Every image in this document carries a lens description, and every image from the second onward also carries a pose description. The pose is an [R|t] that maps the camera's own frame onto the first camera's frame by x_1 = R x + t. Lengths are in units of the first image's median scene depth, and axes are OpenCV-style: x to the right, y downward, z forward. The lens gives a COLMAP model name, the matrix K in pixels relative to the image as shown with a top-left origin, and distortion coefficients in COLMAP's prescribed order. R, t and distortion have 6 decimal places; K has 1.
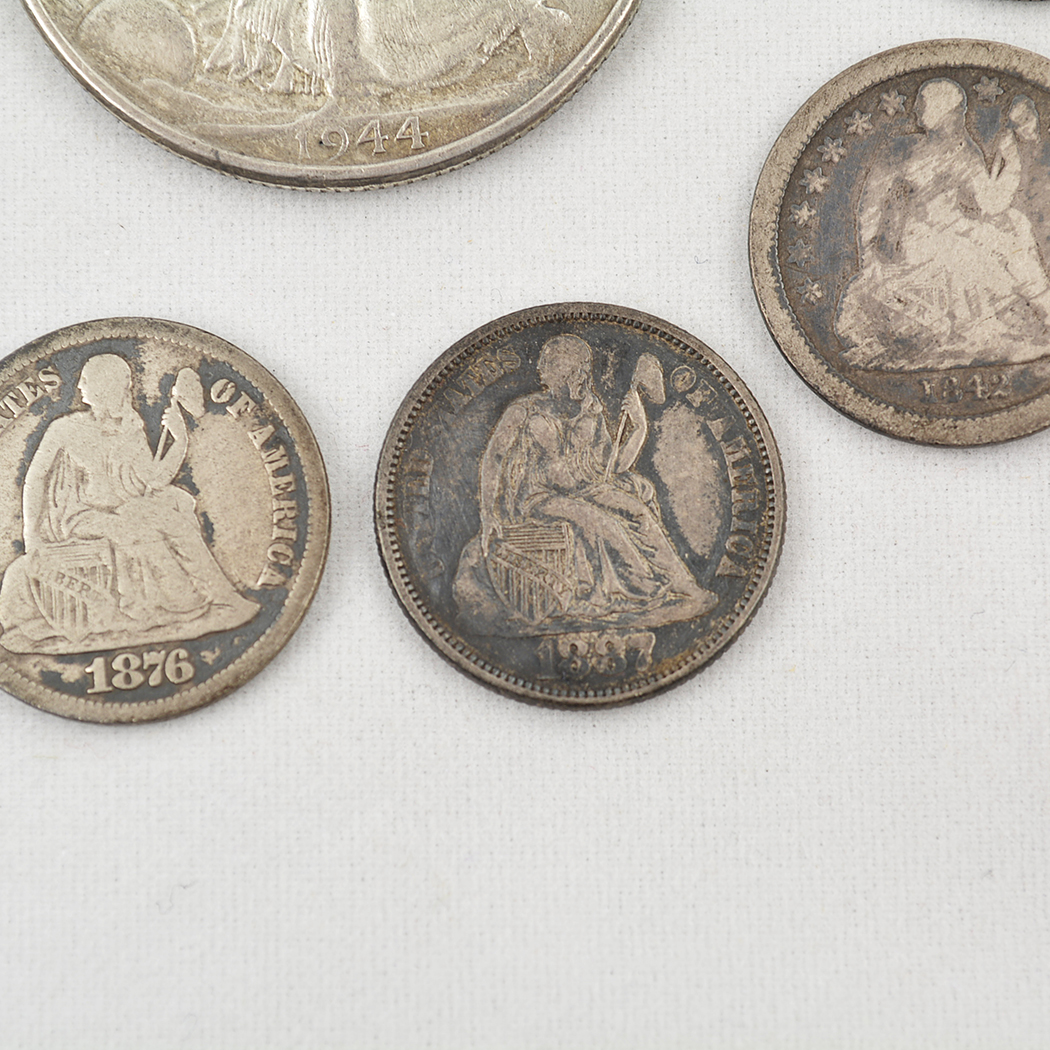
lens RADIAL K [[3473.2, 0, 532.9], [0, 3473.2, 504.3], [0, 0, 1]] dist [-0.008882, 0.000000]
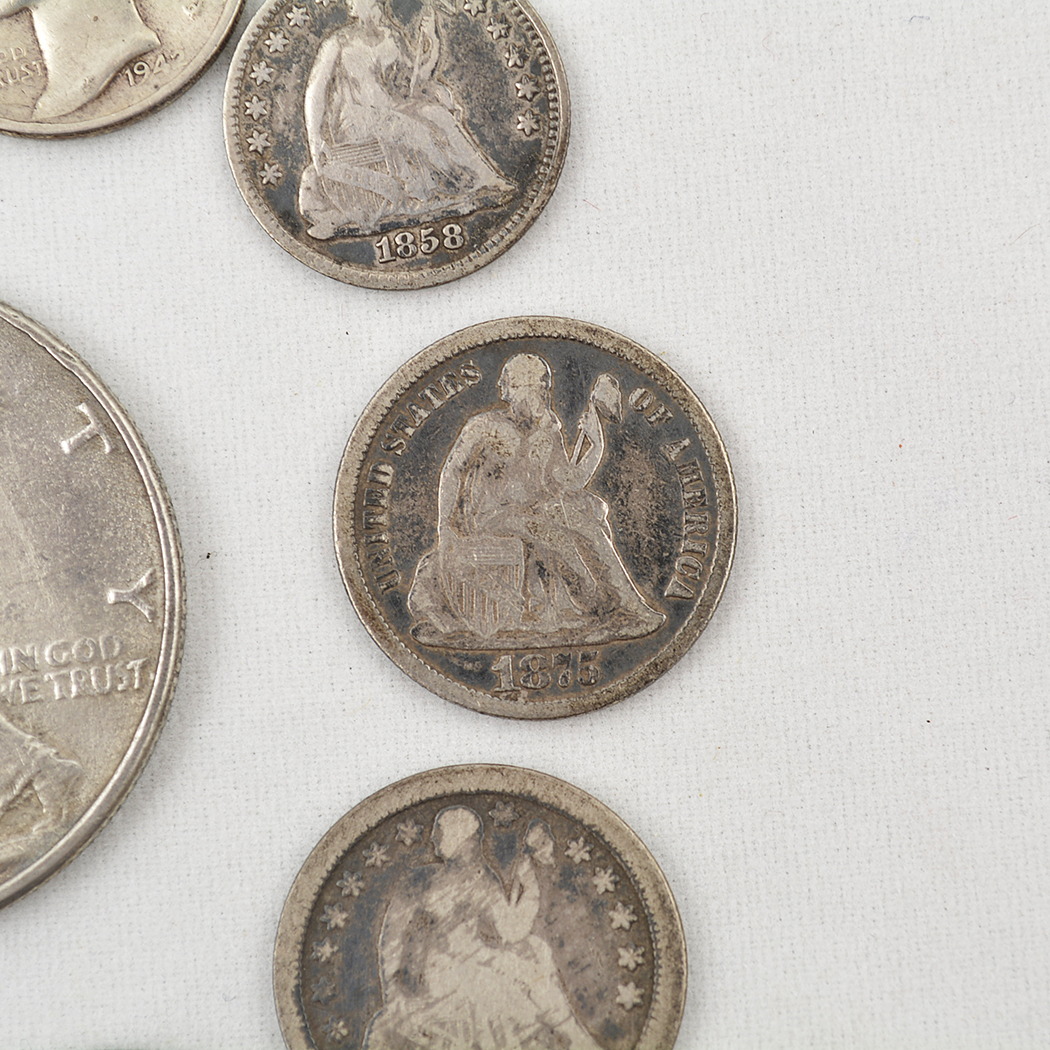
lens RADIAL K [[3473.2, 0, 534.2], [0, 3473.2, 539.6], [0, 0, 1]] dist [-0.008882, 0.000000]
pose [[0.998322, -0.054084, 0.020693, 0.124147], [0.054592, 0.998200, -0.024848, -0.174581], [-0.019312, 0.025936, 0.999477, -0.006257]]
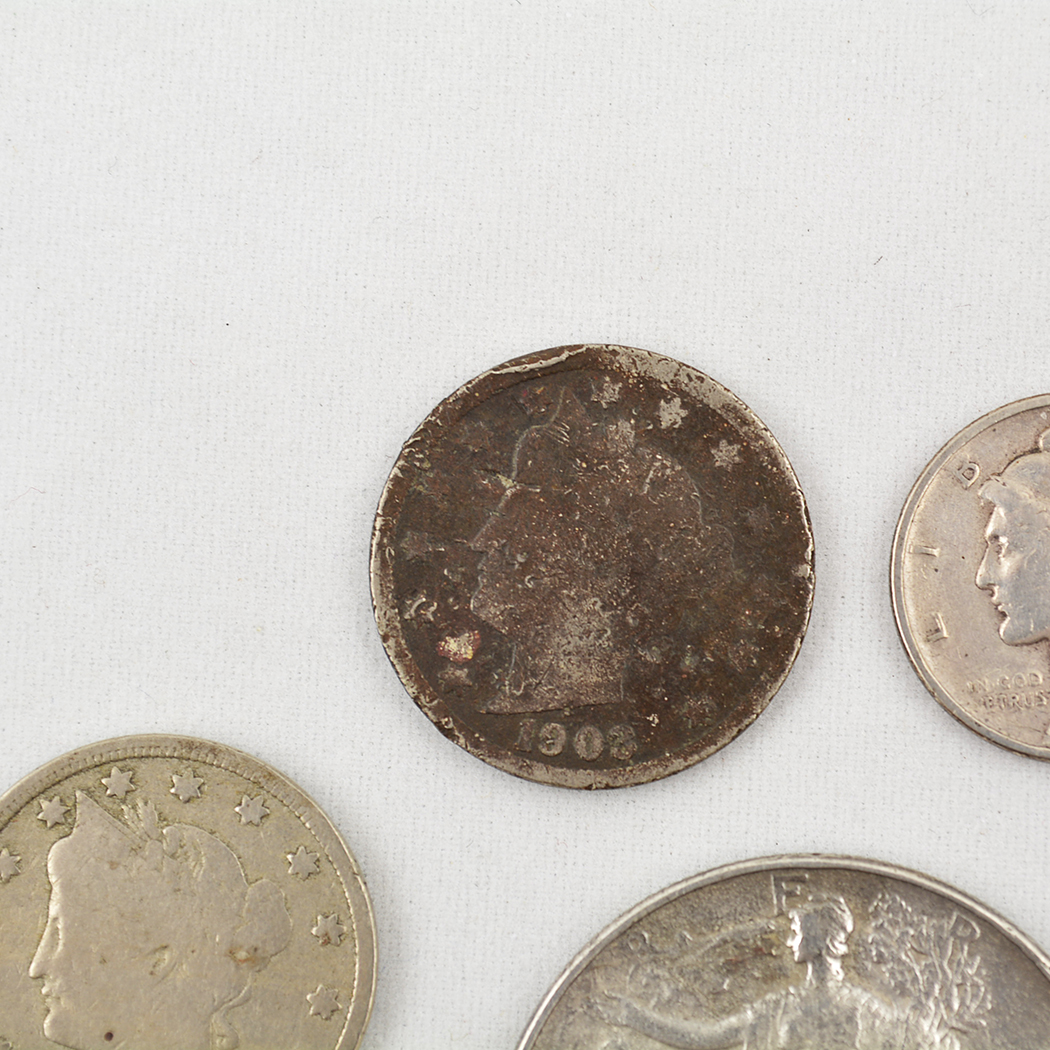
lens RADIAL K [[3473.2, 0, 534.3], [0, 3473.2, 528.0], [0, 0, 1]] dist [-0.008882, 0.000000]
pose [[0.997015, 0.063226, -0.044305, -0.109881], [-0.066294, 0.995228, -0.071600, -0.309988], [0.039567, 0.074324, 0.996449, -0.082891]]
